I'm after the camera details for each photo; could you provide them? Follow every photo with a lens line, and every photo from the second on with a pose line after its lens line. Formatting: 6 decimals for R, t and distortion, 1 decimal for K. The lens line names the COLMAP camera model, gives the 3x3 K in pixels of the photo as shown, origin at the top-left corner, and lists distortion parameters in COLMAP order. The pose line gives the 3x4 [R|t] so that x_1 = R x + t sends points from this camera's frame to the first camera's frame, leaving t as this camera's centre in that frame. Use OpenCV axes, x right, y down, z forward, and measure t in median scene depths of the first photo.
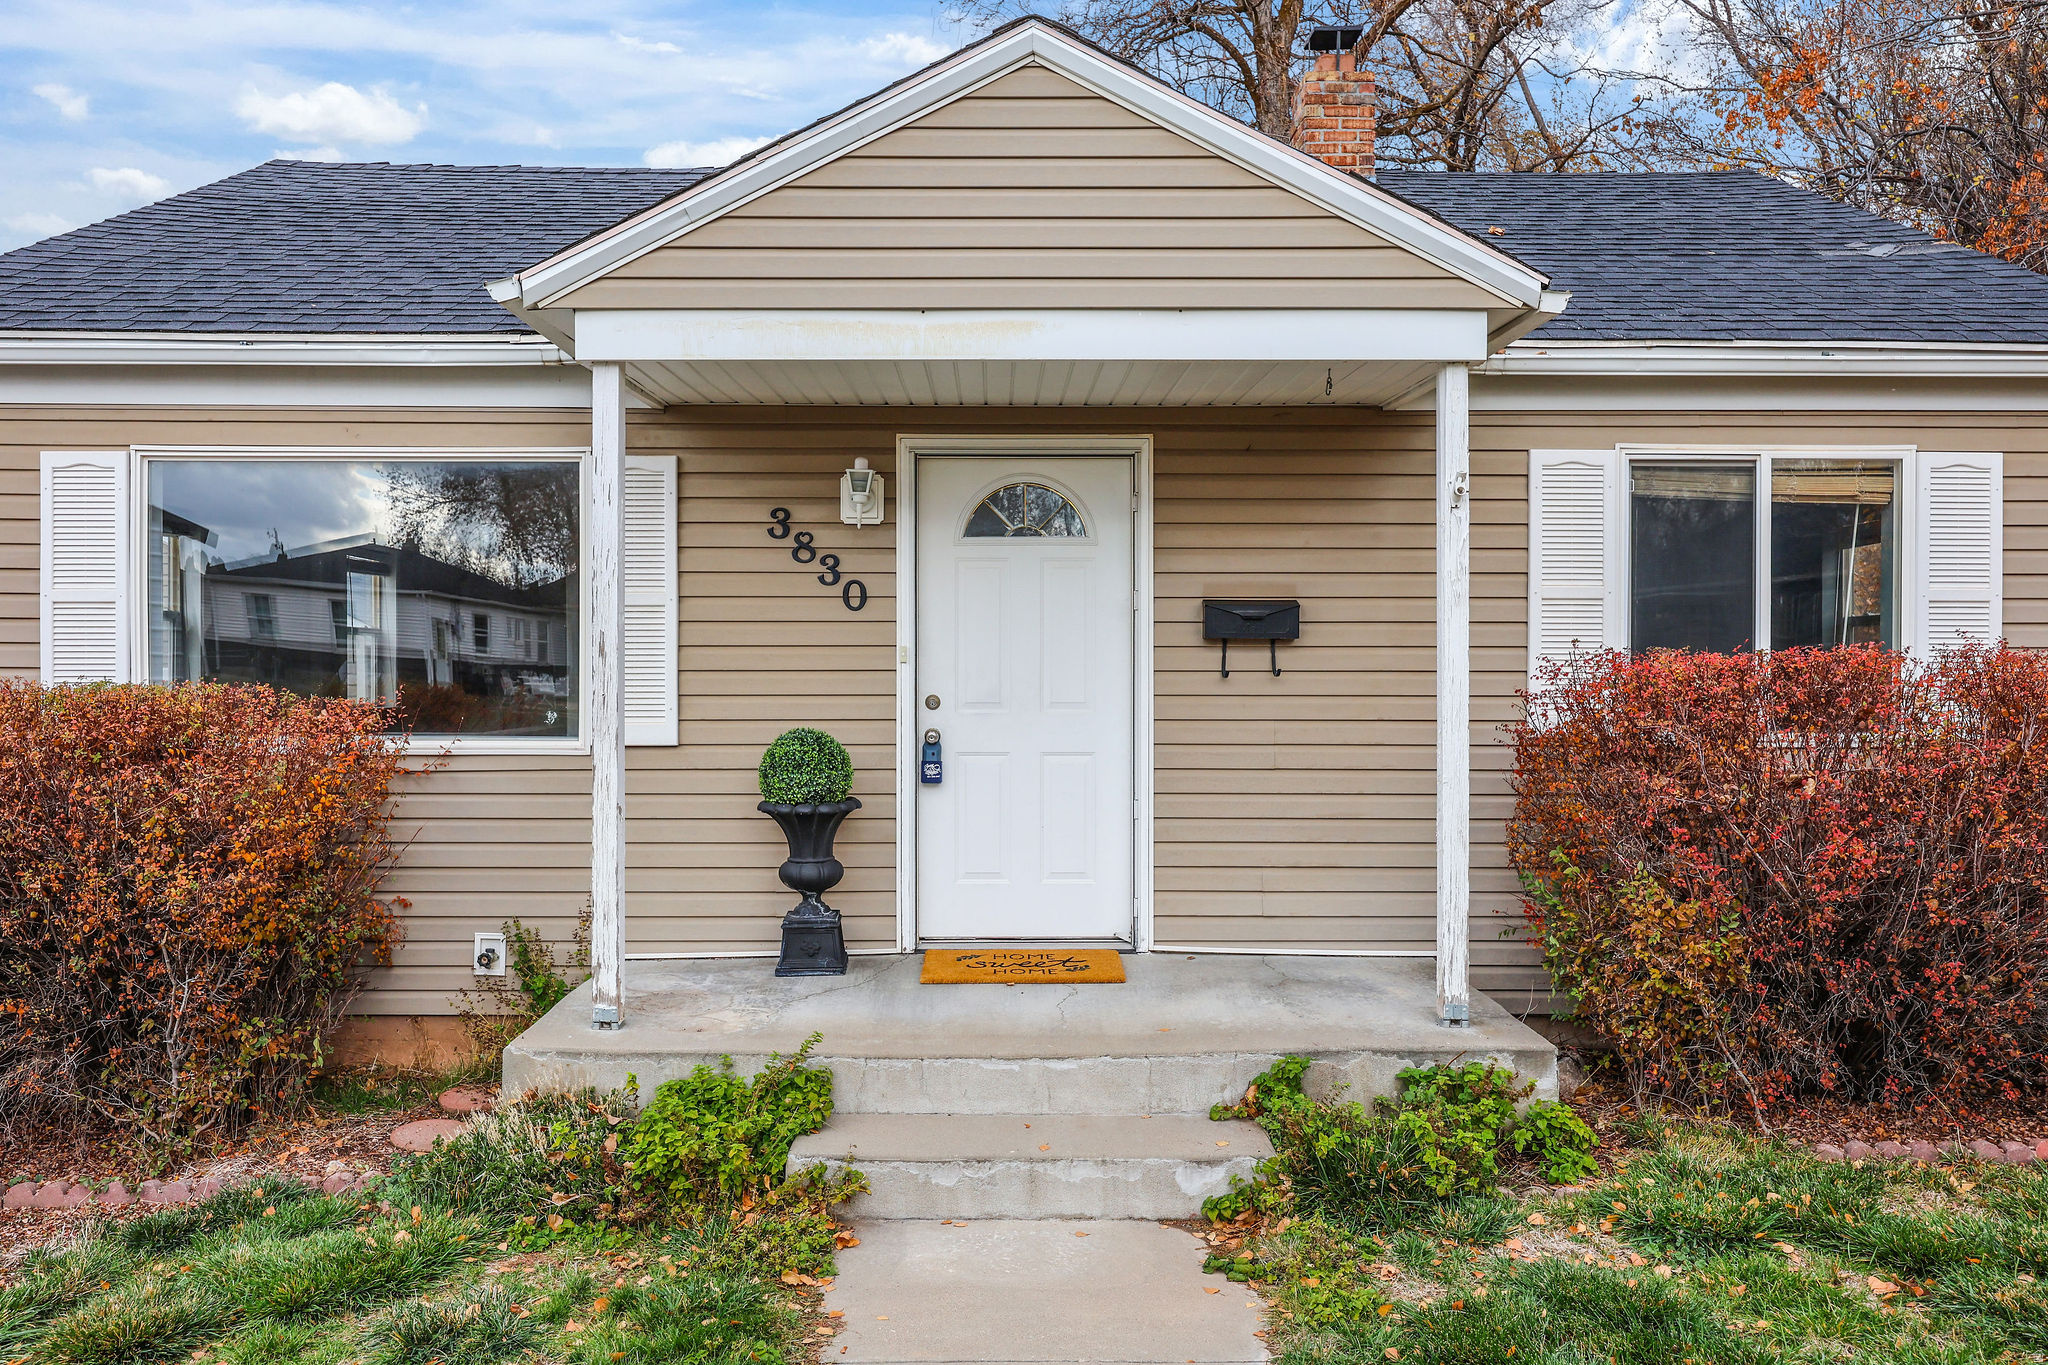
lens RADIAL K [[1557.6, 0, 1022.3], [0, 1557.6, 698.1], [0, 0, 1]] dist [0.001034, 0.004058]
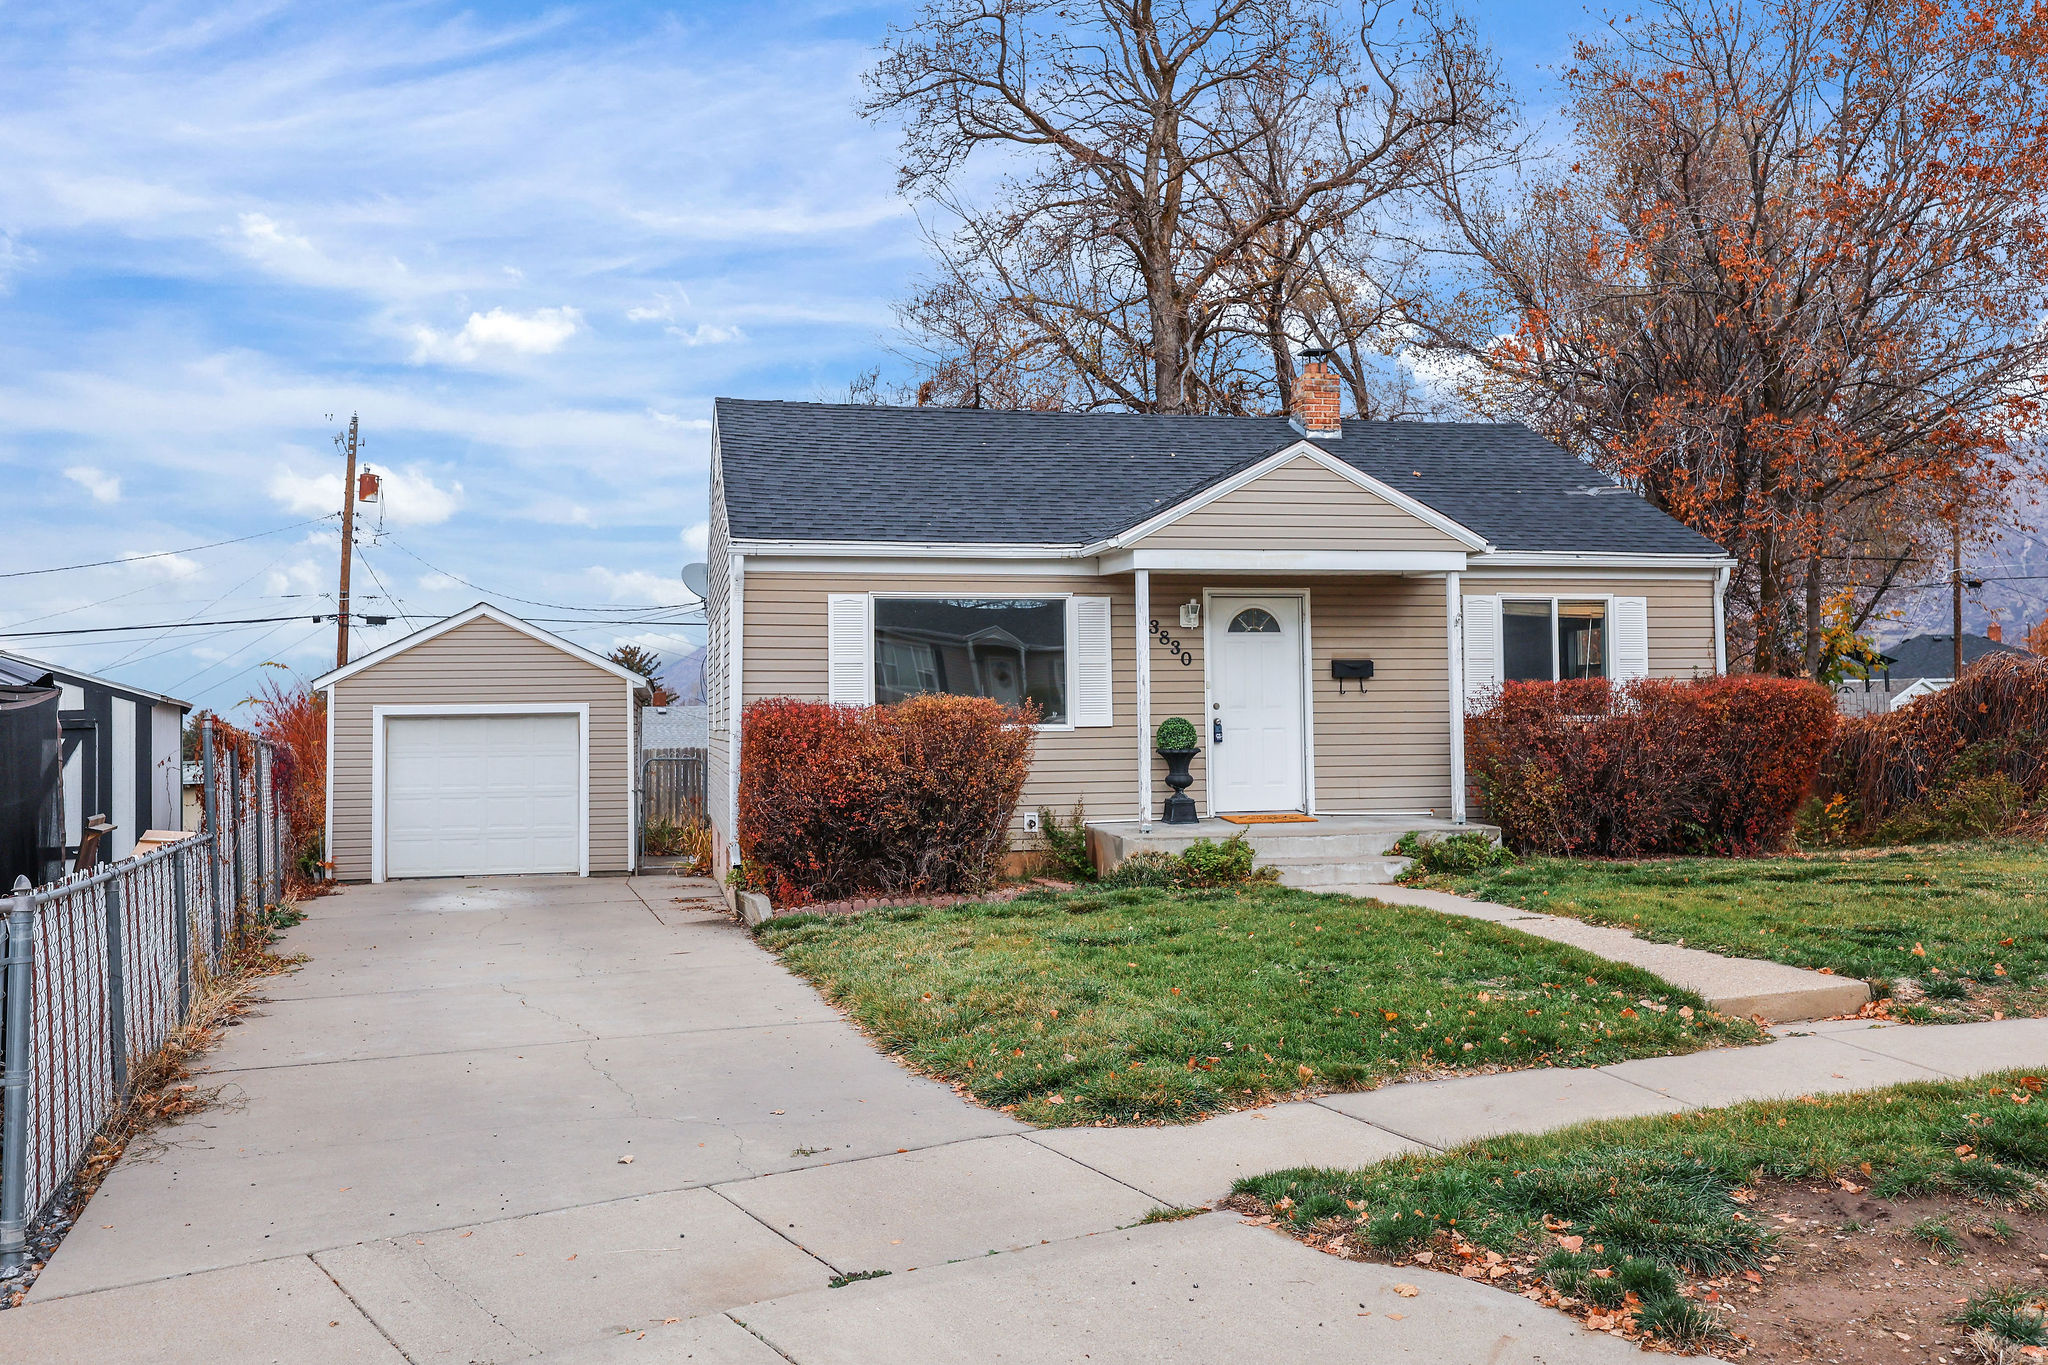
lens RADIAL K [[1725.6, 0, 1023.1], [0, 1725.6, 679.7], [0, 0, 1]] dist [-0.008584, -0.003213]
pose [[0.979841, -0.007448, 0.199639, -0.839520], [0.015537, 0.999119, -0.038980, 0.057807], [-0.199173, 0.041296, 0.979094, -1.397734]]
